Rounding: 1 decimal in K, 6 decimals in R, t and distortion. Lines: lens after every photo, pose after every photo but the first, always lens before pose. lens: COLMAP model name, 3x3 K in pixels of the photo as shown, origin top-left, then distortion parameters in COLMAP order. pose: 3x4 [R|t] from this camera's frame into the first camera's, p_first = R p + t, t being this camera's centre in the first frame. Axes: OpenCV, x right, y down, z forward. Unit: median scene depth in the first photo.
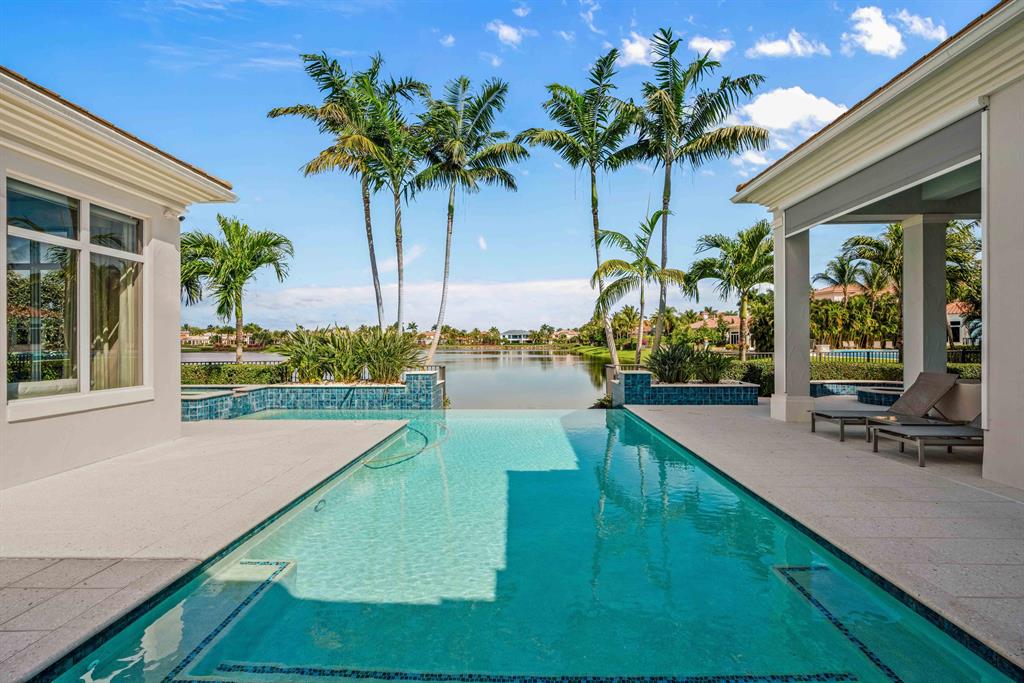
lens RADIAL K [[461.1, 0, 508.5], [0, 461.1, 341.8], [0, 0, 1]] dist [-0.001121, 0.000105]
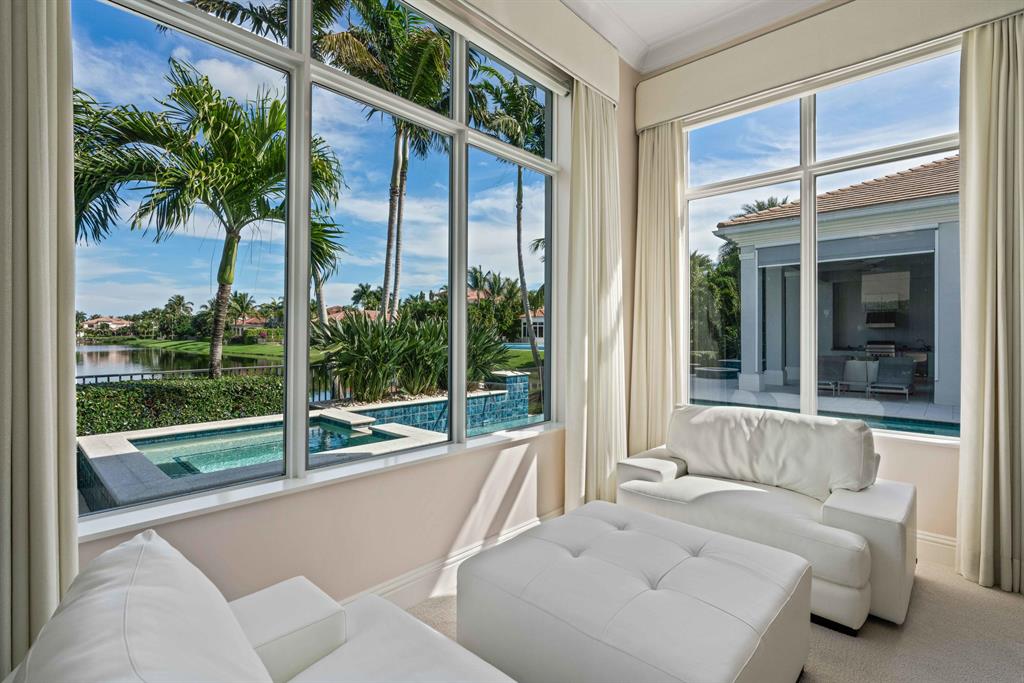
lens RADIAL K [[484.2, 0, 514.4], [0, 484.2, 339.3], [0, 0, 1]] dist [-0.001765, -0.000043]
pose [[0.637698, 0.001975, 0.770284, -0.777791], [-0.008098, 0.999959, 0.004141, 0.004020], [-0.770244, -0.008879, 0.637688, 0.434937]]
